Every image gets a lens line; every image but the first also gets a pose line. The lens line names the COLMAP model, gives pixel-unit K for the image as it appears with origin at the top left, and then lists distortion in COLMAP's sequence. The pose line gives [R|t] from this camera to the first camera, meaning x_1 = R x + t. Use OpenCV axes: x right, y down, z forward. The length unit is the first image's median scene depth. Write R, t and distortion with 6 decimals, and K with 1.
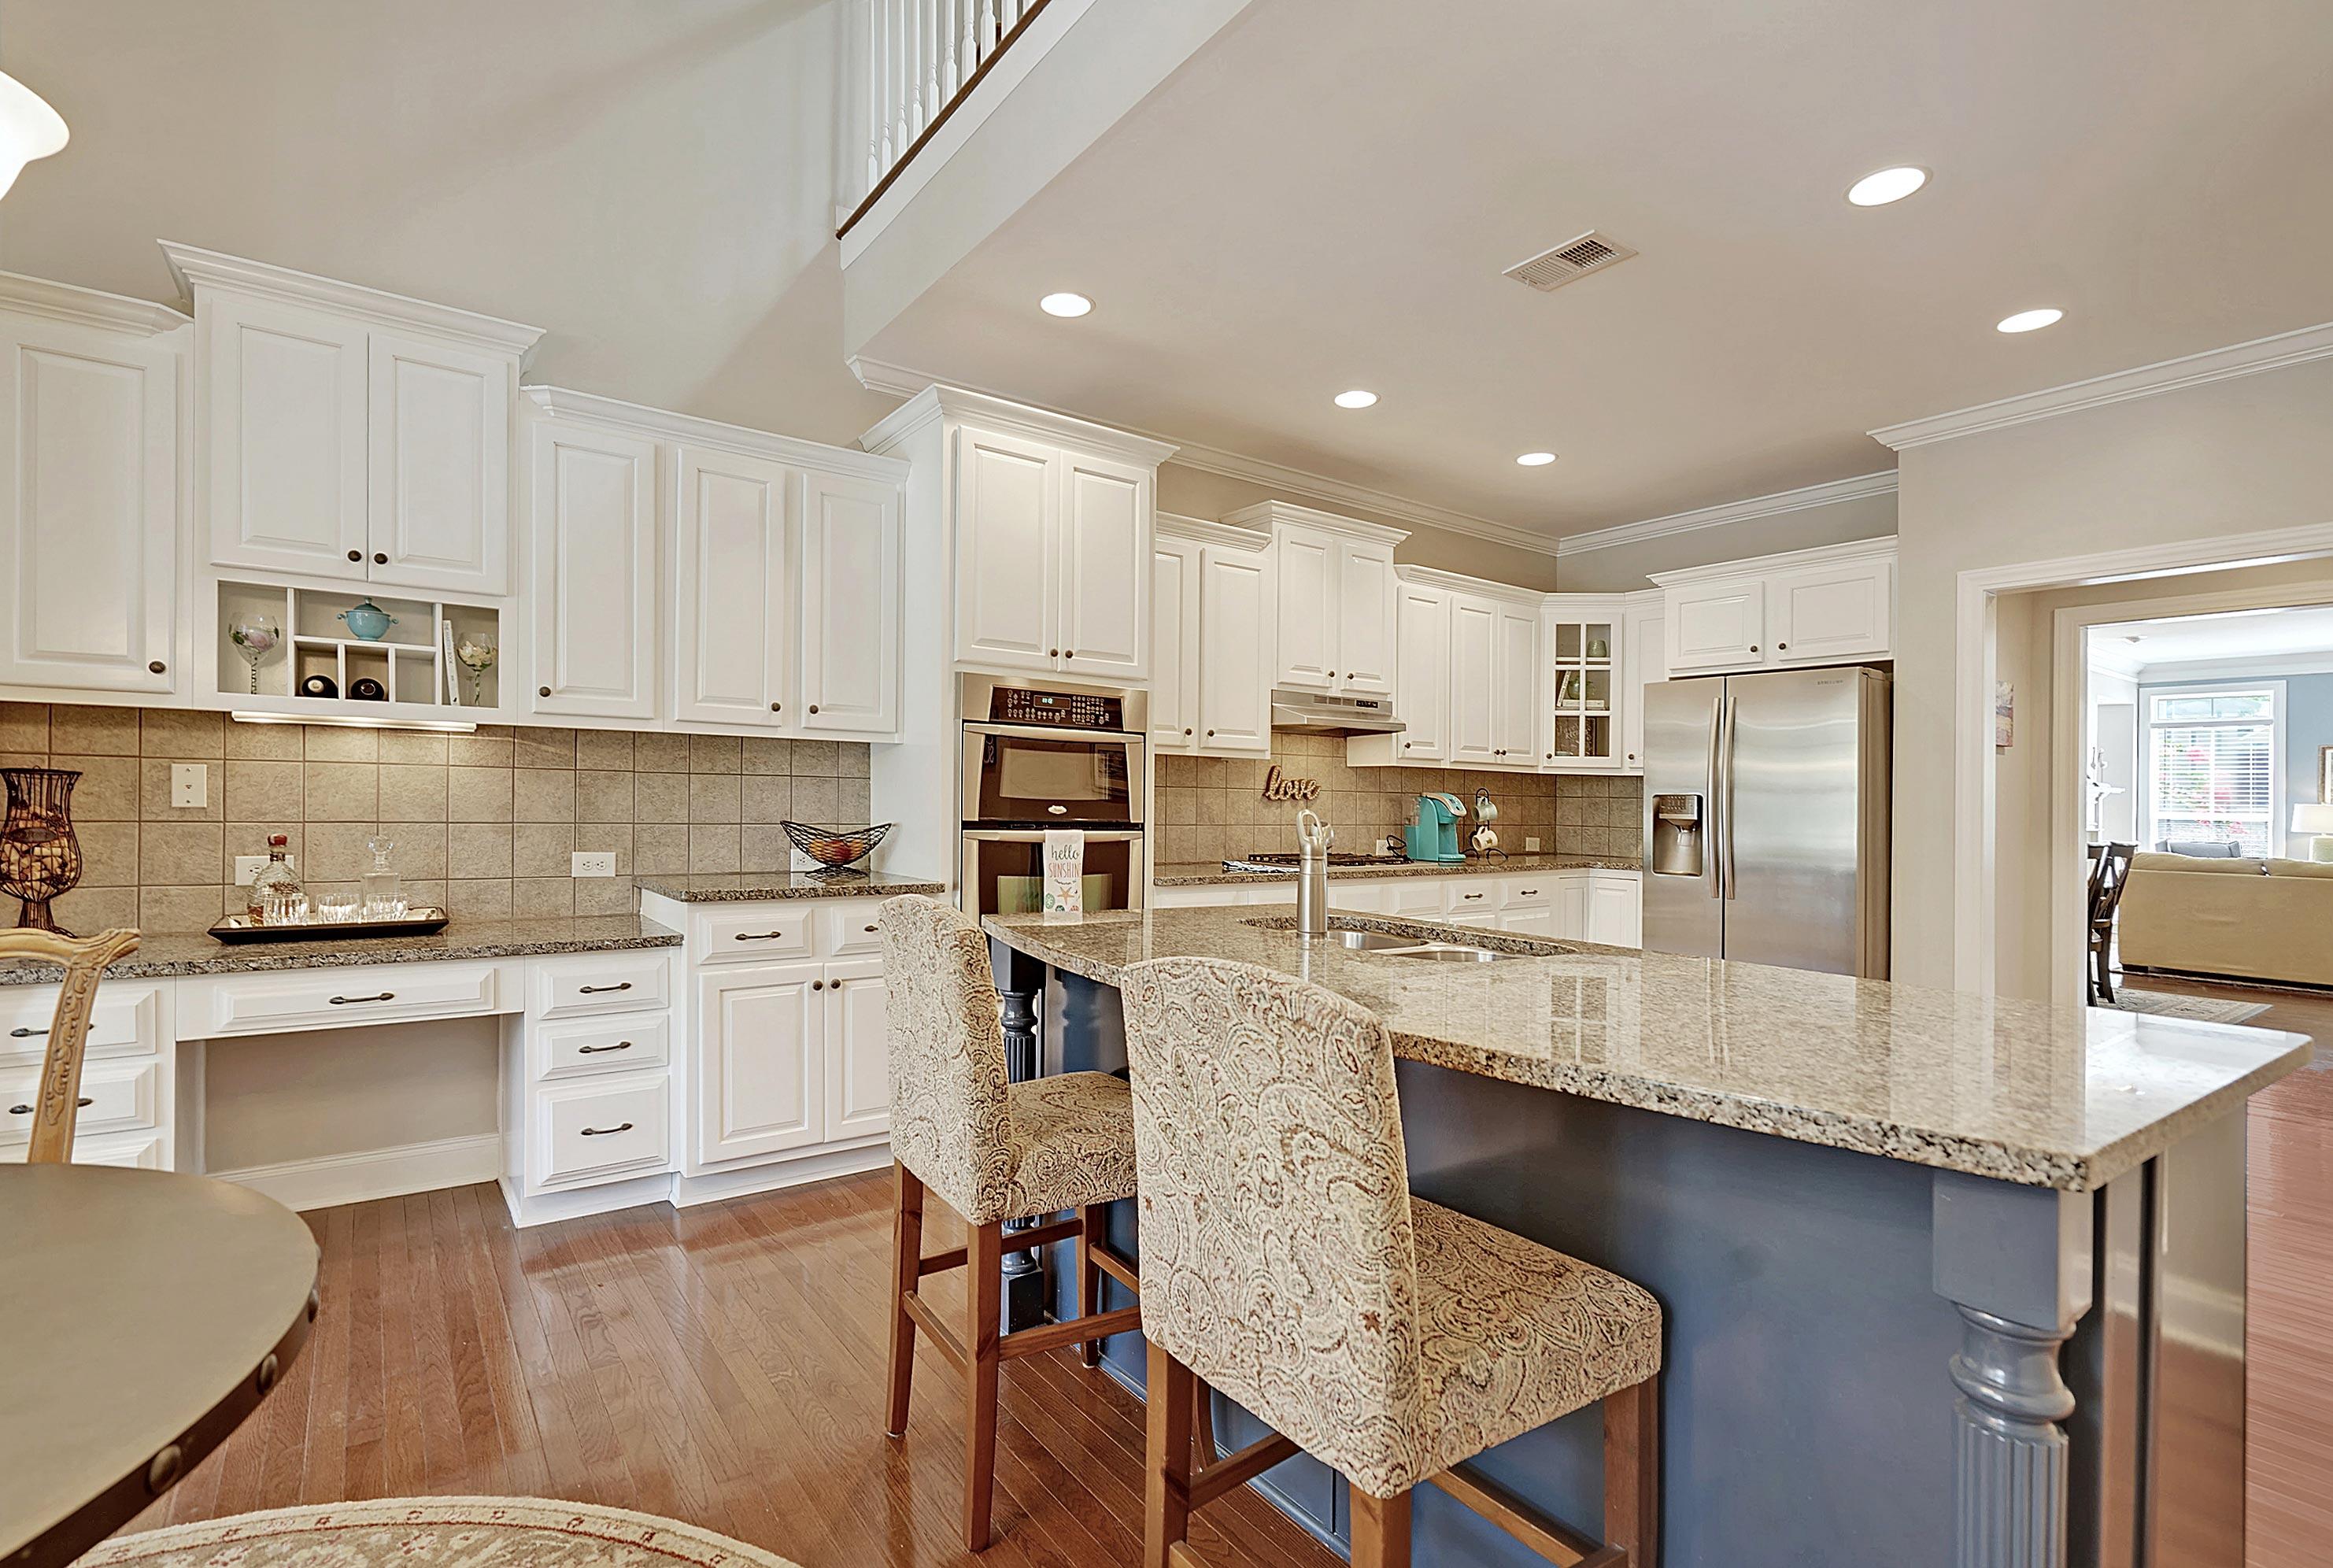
lens RADIAL K [[1108.7, 0, 1168.4], [0, 1108.7, 775.4], [0, 0, 1]] dist [-0.001822, 0.000454]
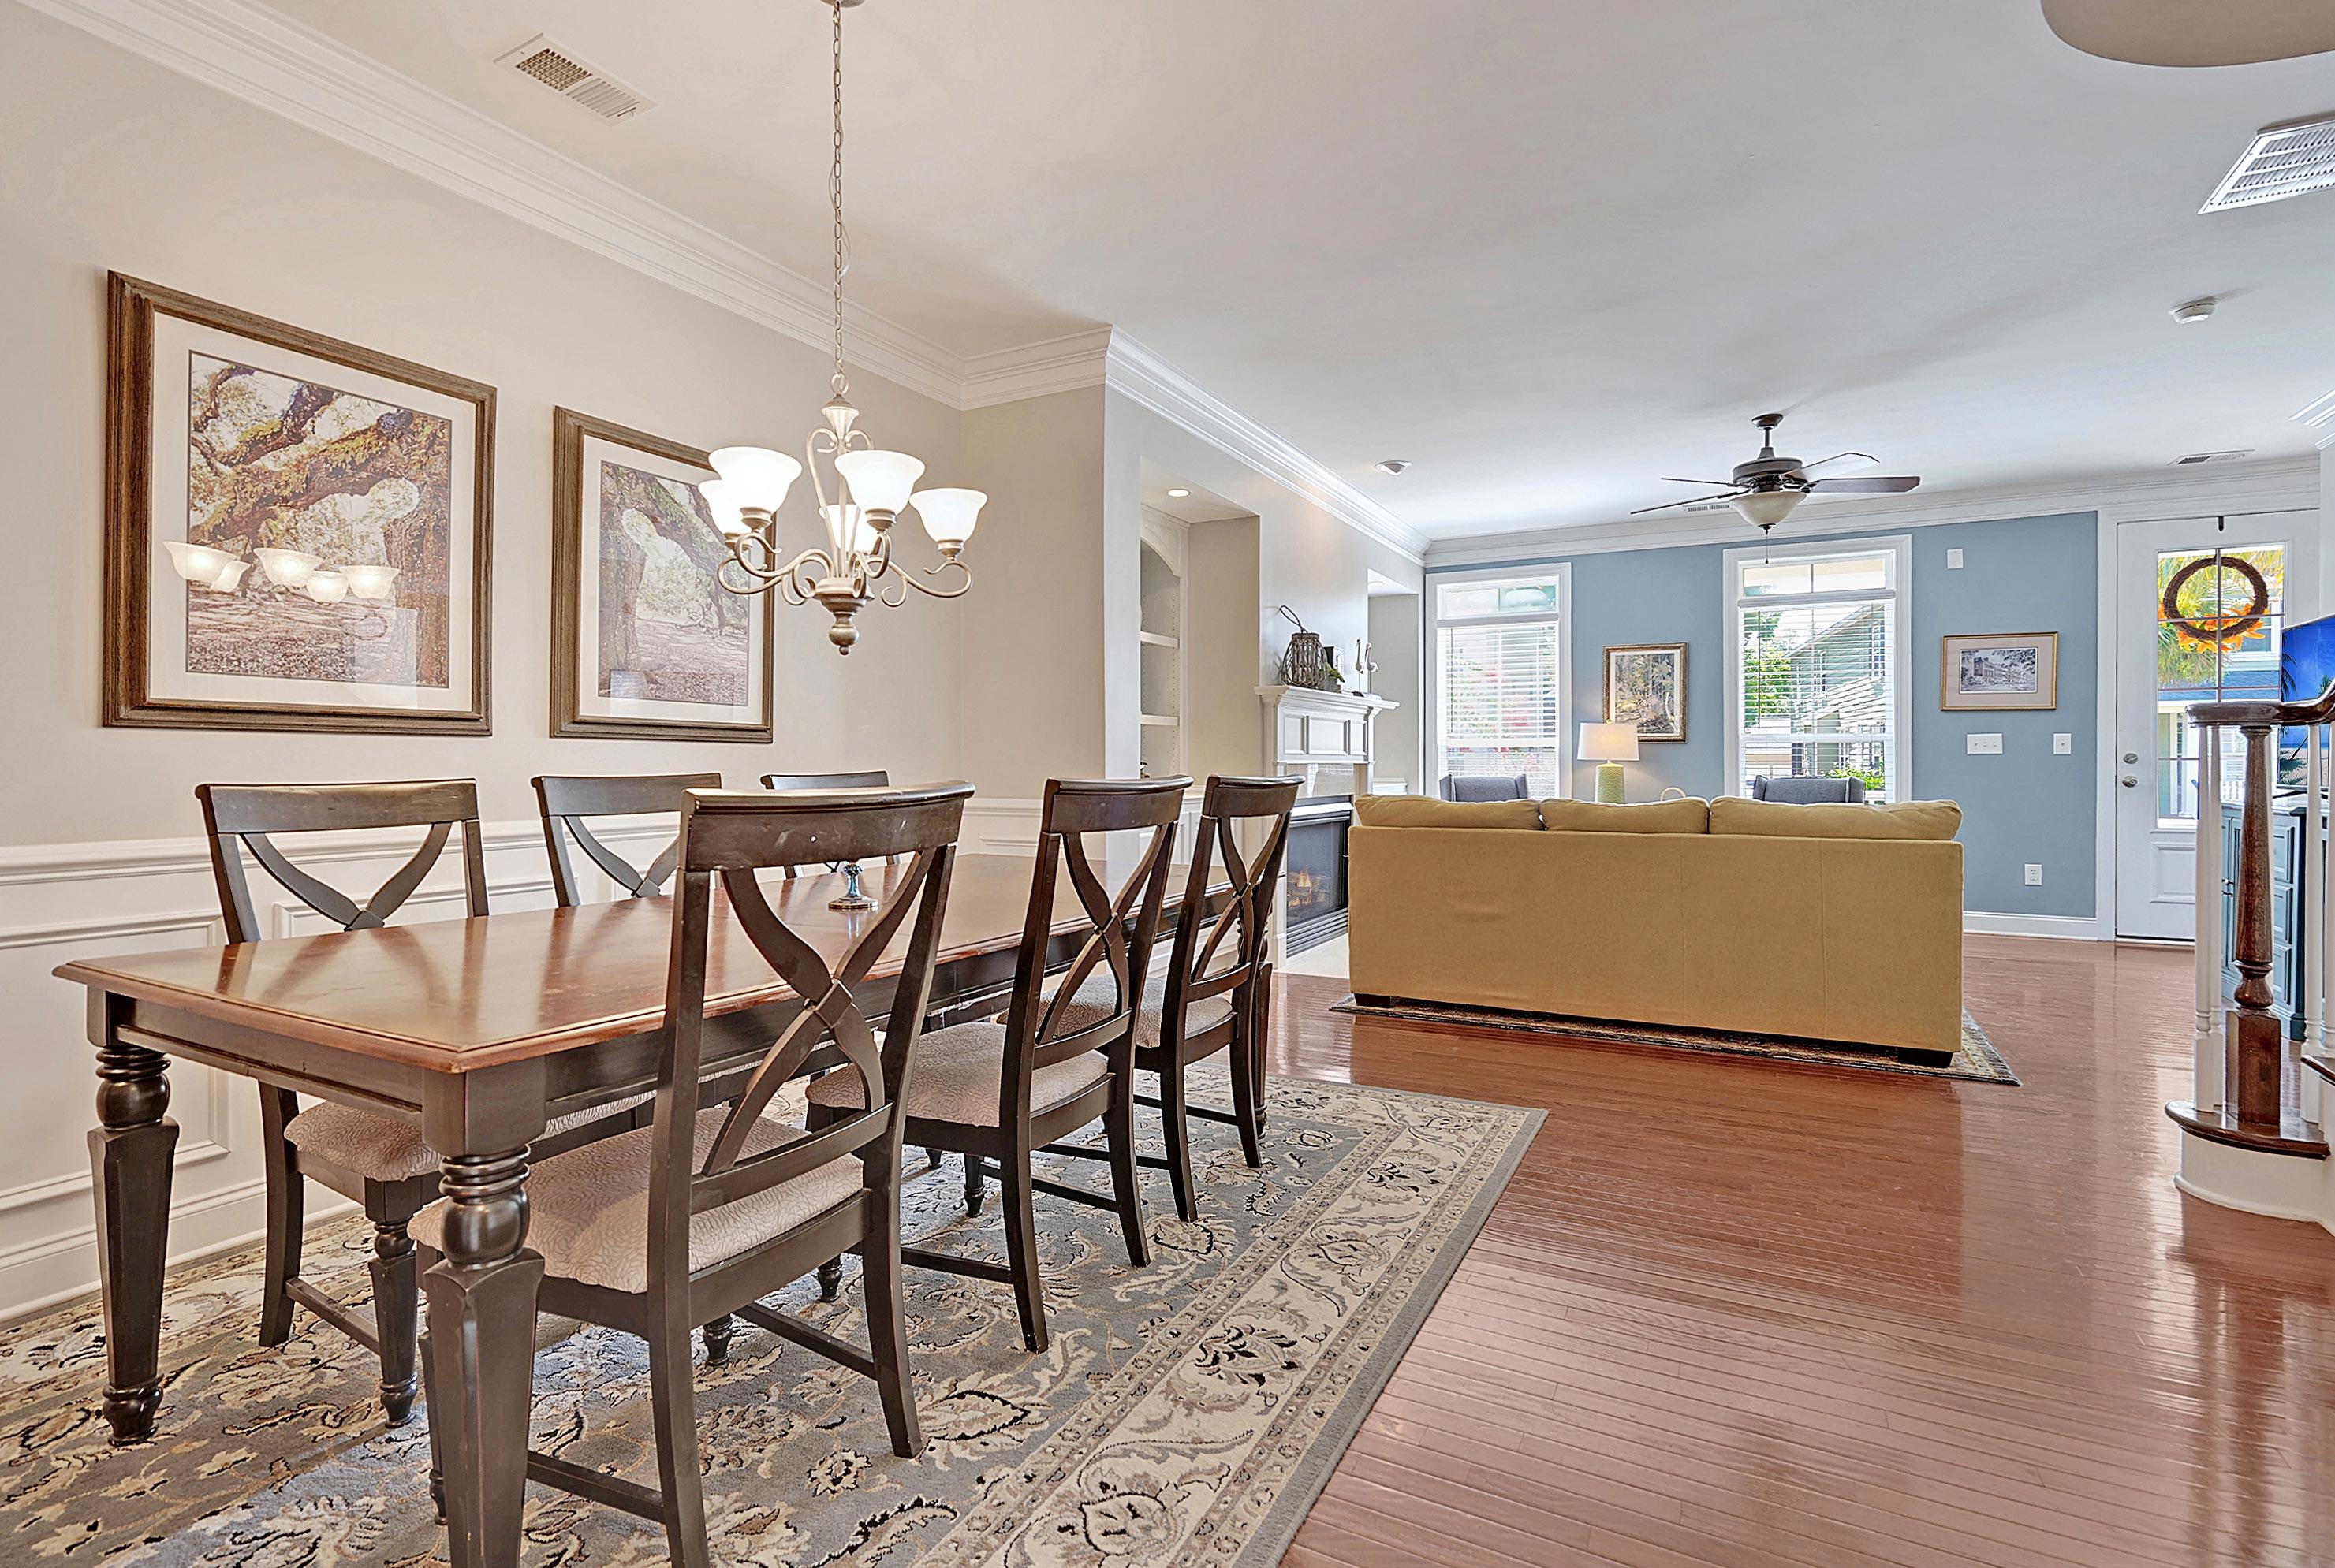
lens RADIAL K [[1109.5, 0, 1178.5], [0, 1109.5, 776.2], [0, 0, 1]] dist [-0.001822, 0.000454]
pose [[0.900425, -0.026340, 0.434214, 0.900413], [0.010014, 0.999156, 0.039843, 0.059374], [-0.434897, -0.031527, 0.899928, 0.892293]]
